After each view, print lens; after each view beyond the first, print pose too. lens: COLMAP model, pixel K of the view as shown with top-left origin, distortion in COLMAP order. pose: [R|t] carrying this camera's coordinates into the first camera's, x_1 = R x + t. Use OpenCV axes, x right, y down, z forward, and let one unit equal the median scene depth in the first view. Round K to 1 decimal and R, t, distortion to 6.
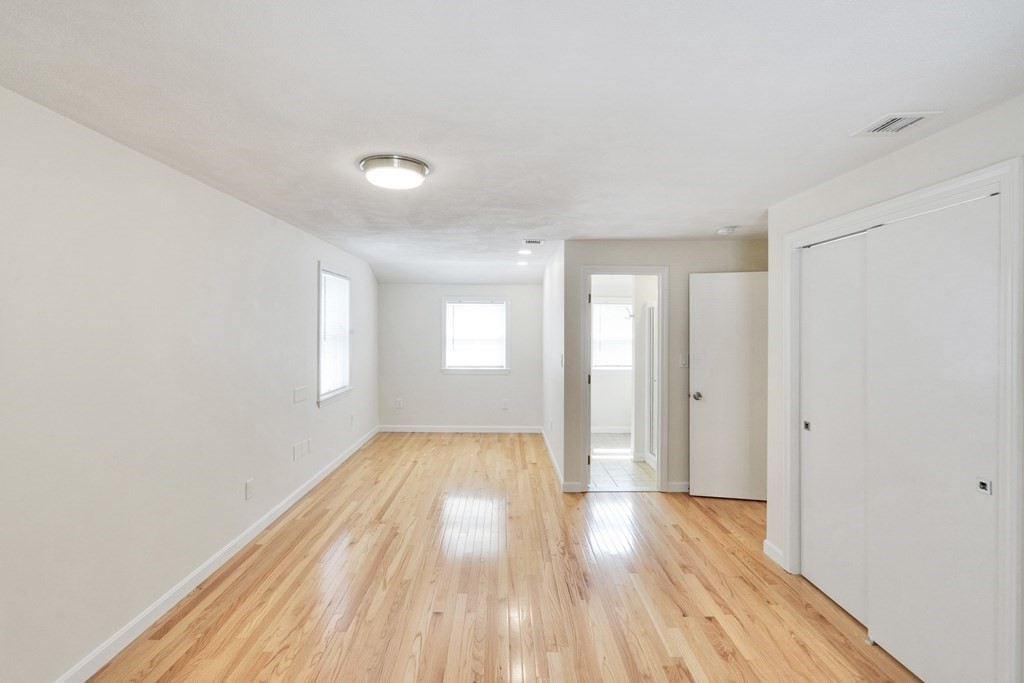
lens RADIAL K [[468.6, 0, 511.0], [0, 468.6, 334.0], [0, 0, 1]] dist [-0.007037, 0.000770]
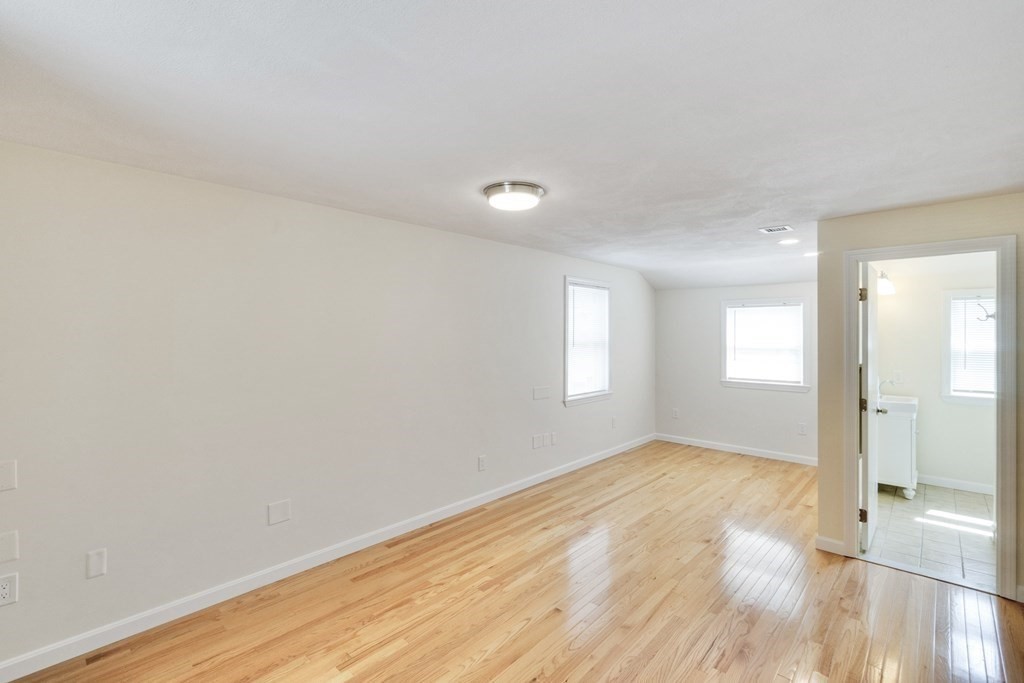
lens RADIAL K [[468.6, 0, 511.0], [0, 468.6, 334.0], [0, 0, 1]] dist [-0.007037, 0.000770]
pose [[0.724271, -0.006340, -0.689487, 0.310887], [-0.006014, 0.999862, -0.015510, 0.002012], [0.689490, 0.015380, 0.724132, 0.108799]]
